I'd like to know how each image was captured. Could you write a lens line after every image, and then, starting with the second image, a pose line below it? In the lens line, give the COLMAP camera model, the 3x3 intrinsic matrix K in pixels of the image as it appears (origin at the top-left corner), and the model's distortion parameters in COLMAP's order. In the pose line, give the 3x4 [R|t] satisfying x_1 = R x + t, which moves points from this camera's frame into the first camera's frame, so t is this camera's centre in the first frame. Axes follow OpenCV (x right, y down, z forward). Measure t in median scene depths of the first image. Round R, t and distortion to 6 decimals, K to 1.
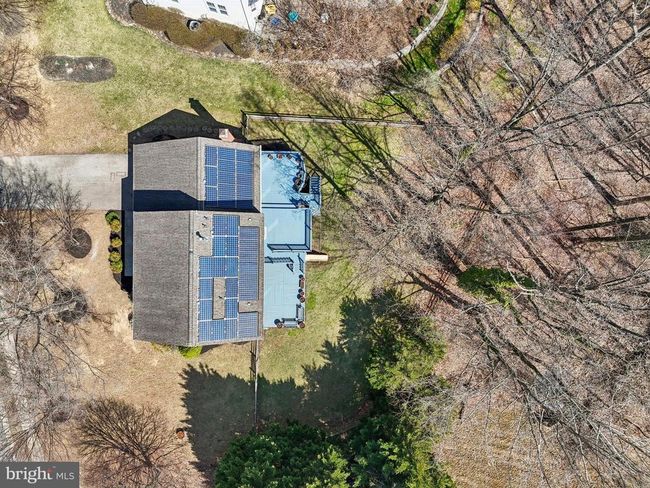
lens RADIAL K [[449.5, 0, 326.7], [0, 449.5, 244.6], [0, 0, 1]] dist [0.046887, -0.011397]
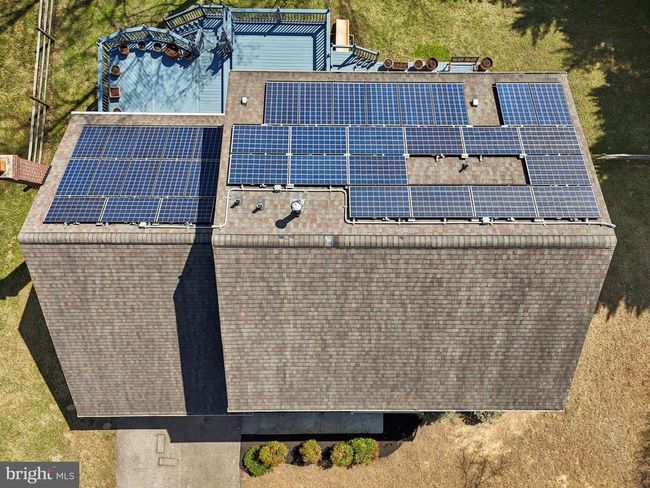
lens RADIAL K [[449.5, 0, 324.1], [0, 449.5, 245.7], [0, 0, 1]] dist [0.046887, -0.011397]
pose [[-0.002905, -0.999644, -0.026537, -0.241521], [0.999864, -0.003334, 0.016140, 0.001920], [-0.016223, -0.026487, 0.999518, 0.543092]]
